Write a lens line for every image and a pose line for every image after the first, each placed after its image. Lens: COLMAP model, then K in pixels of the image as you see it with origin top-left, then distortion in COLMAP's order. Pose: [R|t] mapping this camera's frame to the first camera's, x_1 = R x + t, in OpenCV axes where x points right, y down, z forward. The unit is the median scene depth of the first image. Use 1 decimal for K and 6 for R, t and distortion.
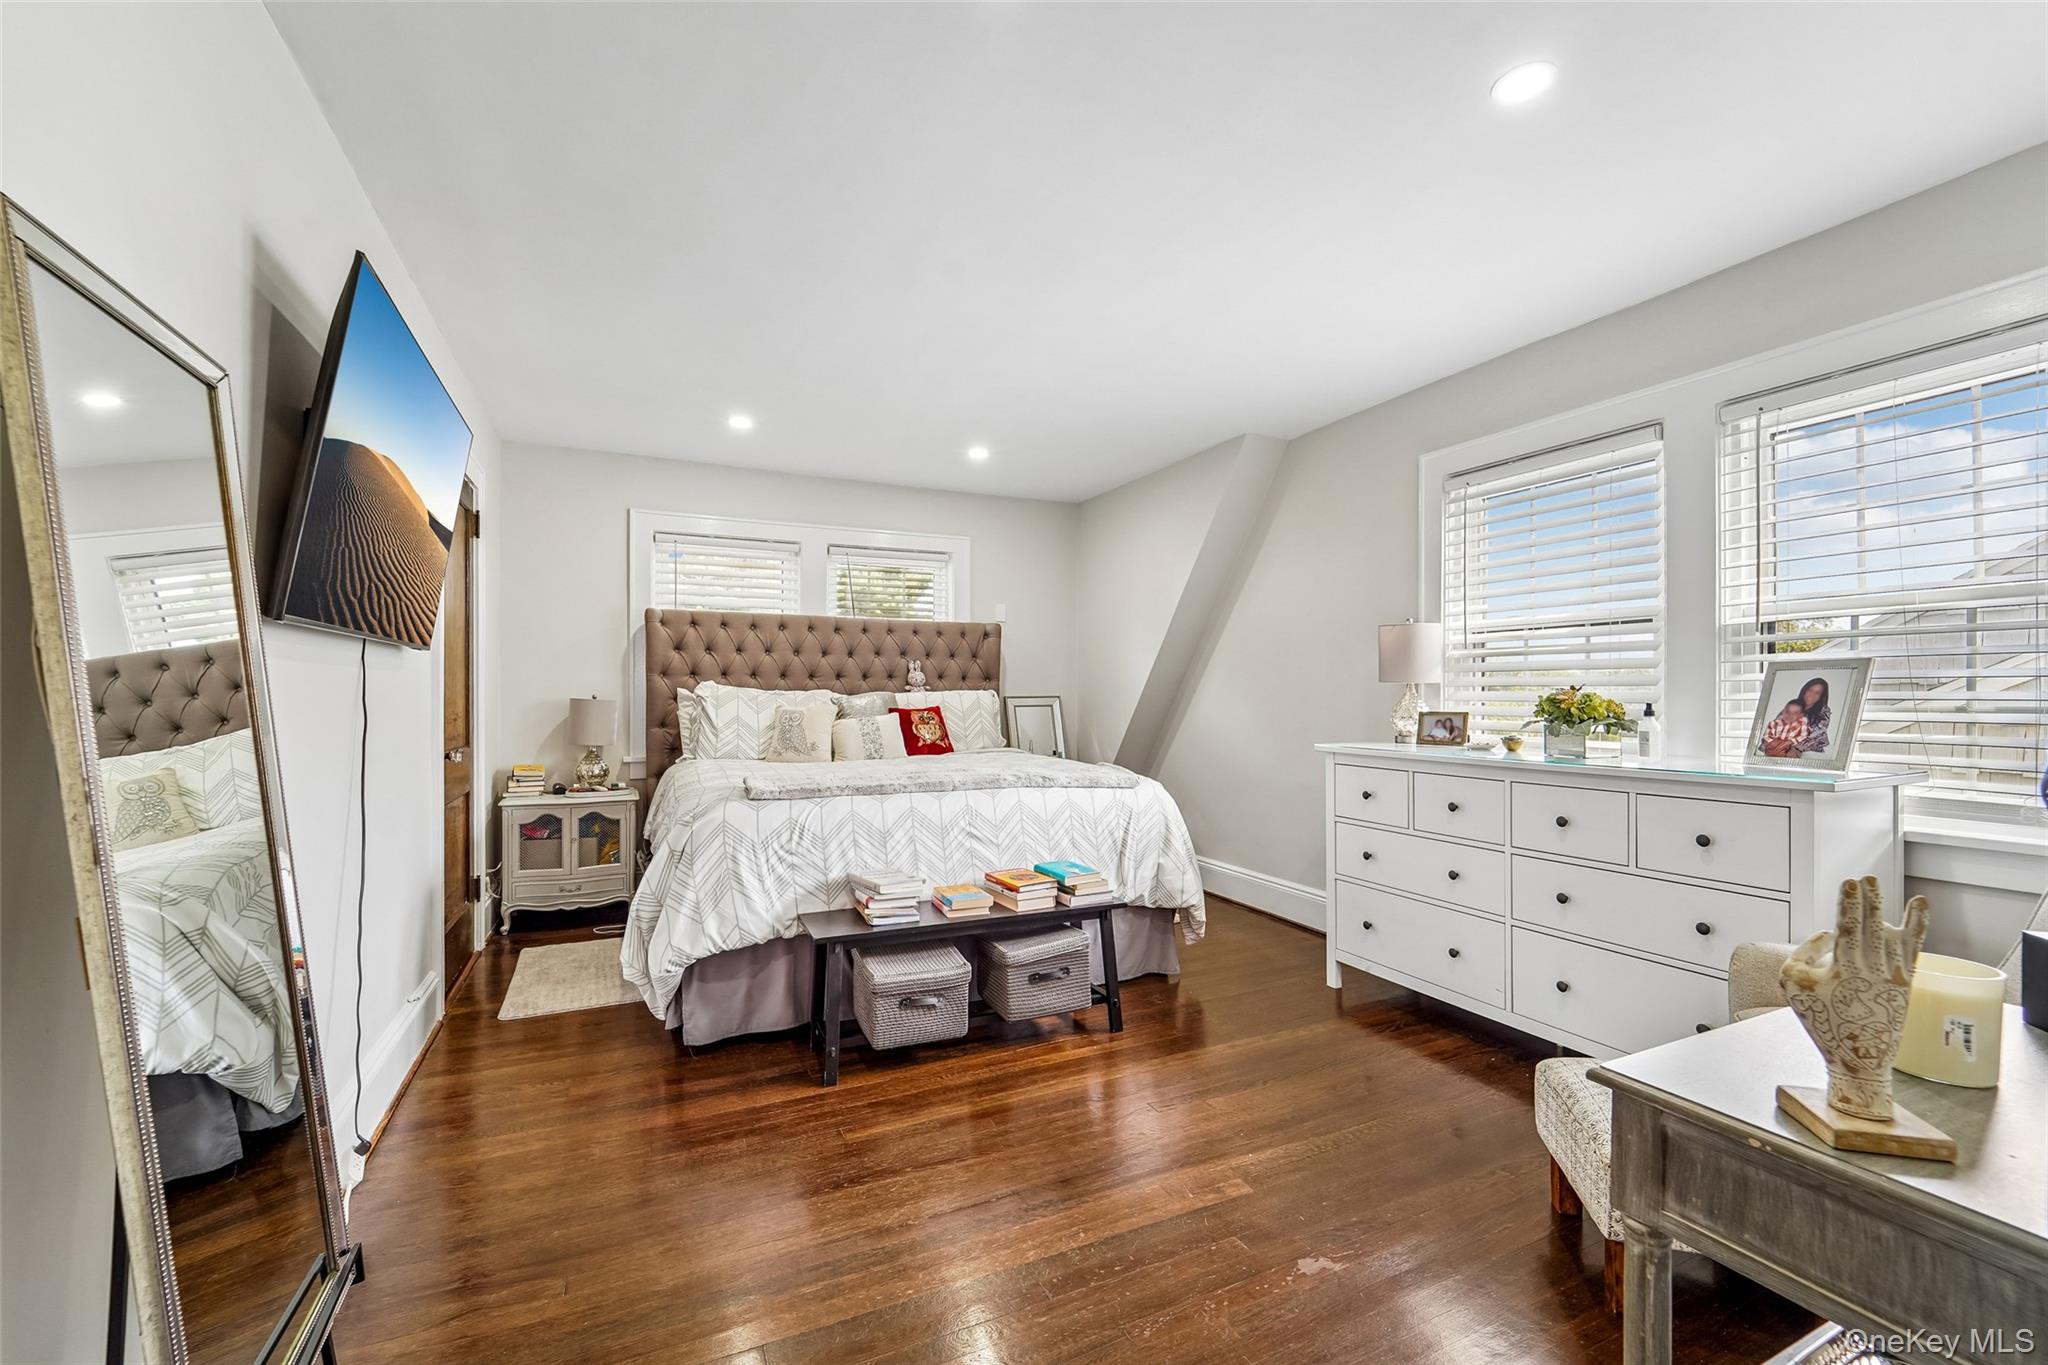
lens RADIAL K [[825.9, 0, 1026.4], [0, 825.9, 693.8], [0, 0, 1]] dist [-0.002491, -0.000867]
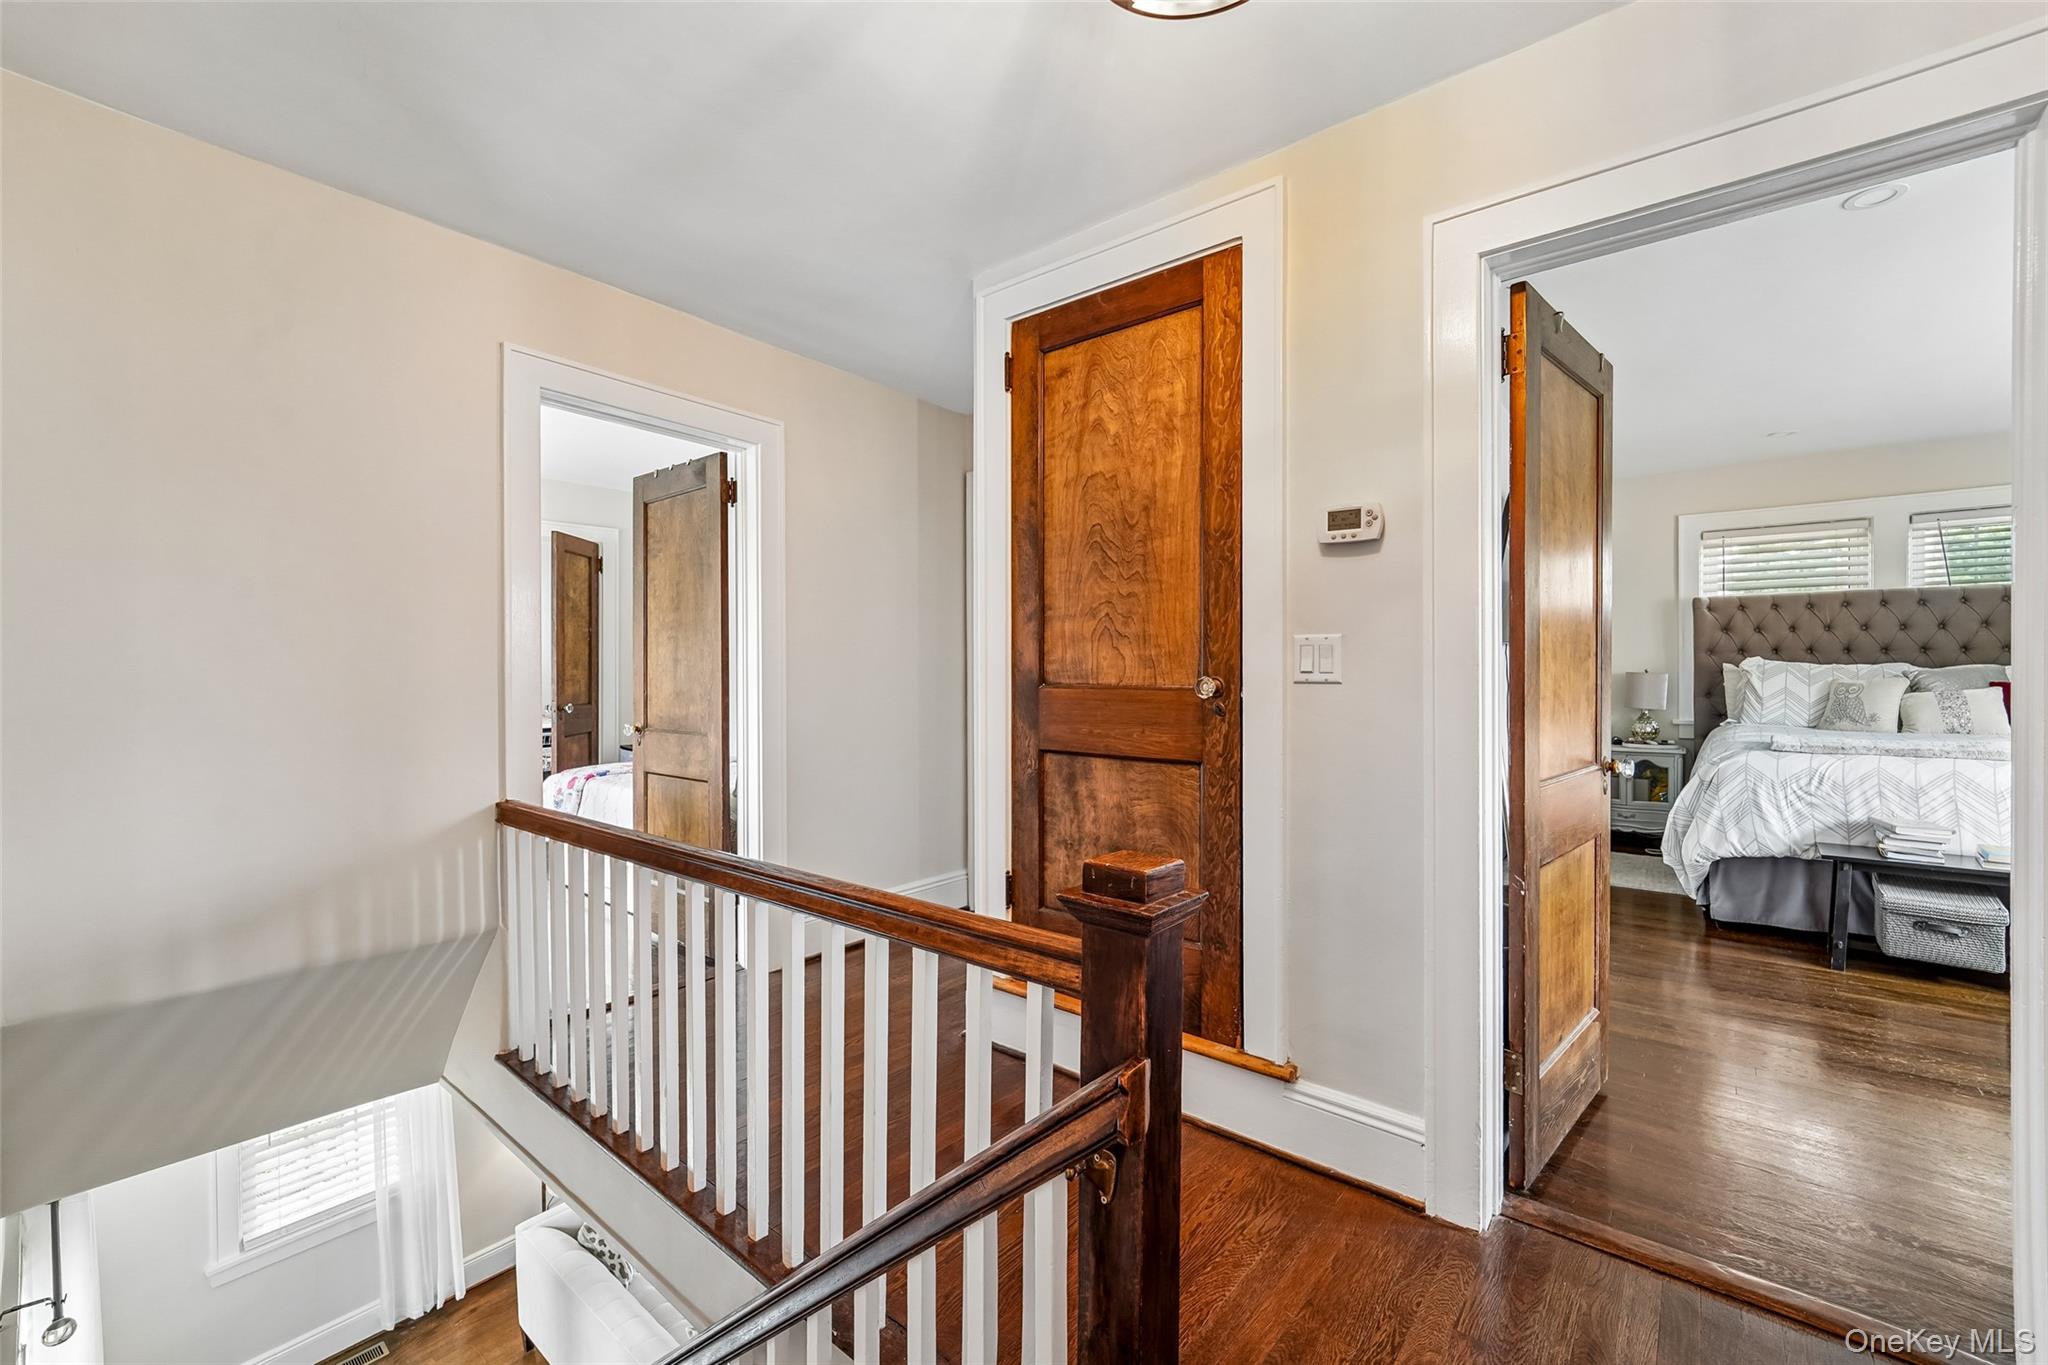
lens RADIAL K [[825.9, 0, 1031.1], [0, 825.9, 681.7], [0, 0, 1]] dist [-0.002491, -0.000867]
pose [[0.423199, 0.007101, -0.906009, 0.355737], [0.010270, 0.999867, 0.012634, -0.010220], [0.905979, -0.014651, 0.423070, -0.625837]]
